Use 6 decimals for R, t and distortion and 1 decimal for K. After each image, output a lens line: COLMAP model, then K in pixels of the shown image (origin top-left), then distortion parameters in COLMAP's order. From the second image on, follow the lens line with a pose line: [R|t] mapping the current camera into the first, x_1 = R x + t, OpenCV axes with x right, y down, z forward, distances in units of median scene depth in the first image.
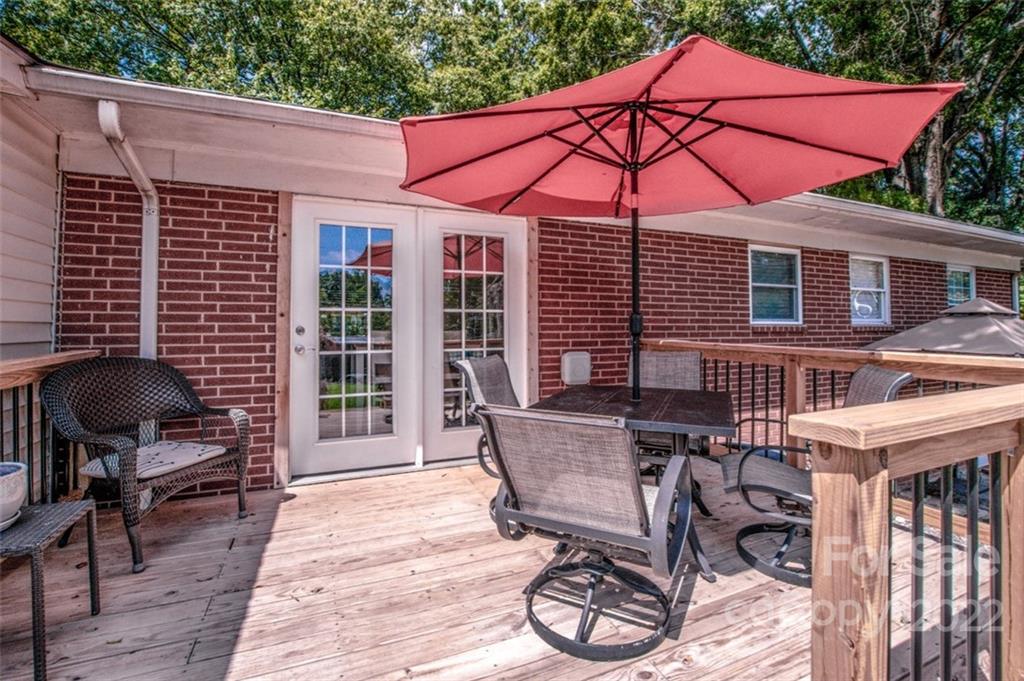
lens RADIAL K [[445.2, 0, 515.4], [0, 445.2, 316.3], [0, 0, 1]] dist [-0.036156, 0.006428]
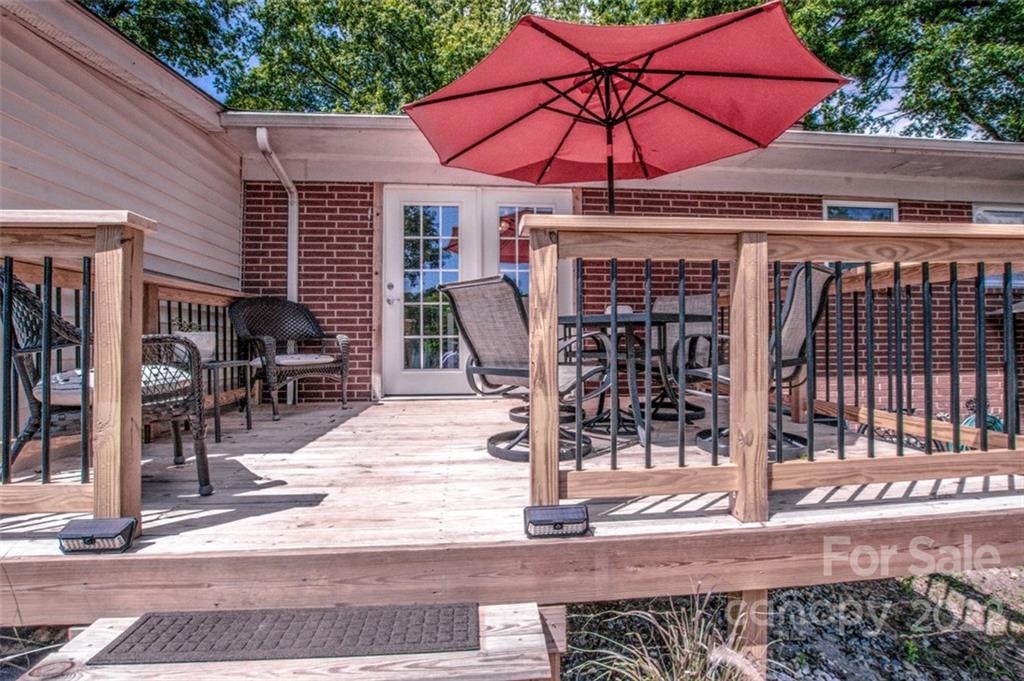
lens RADIAL K [[460.6, 0, 524.4], [0, 460.6, 336.9], [0, 0, 1]] dist [-0.030038, 0.000775]
pose [[0.951969, -0.004930, -0.306154, 0.344750], [0.008479, 0.999911, 0.010263, 0.187171], [0.306076, -0.012366, 0.951927, -0.212387]]
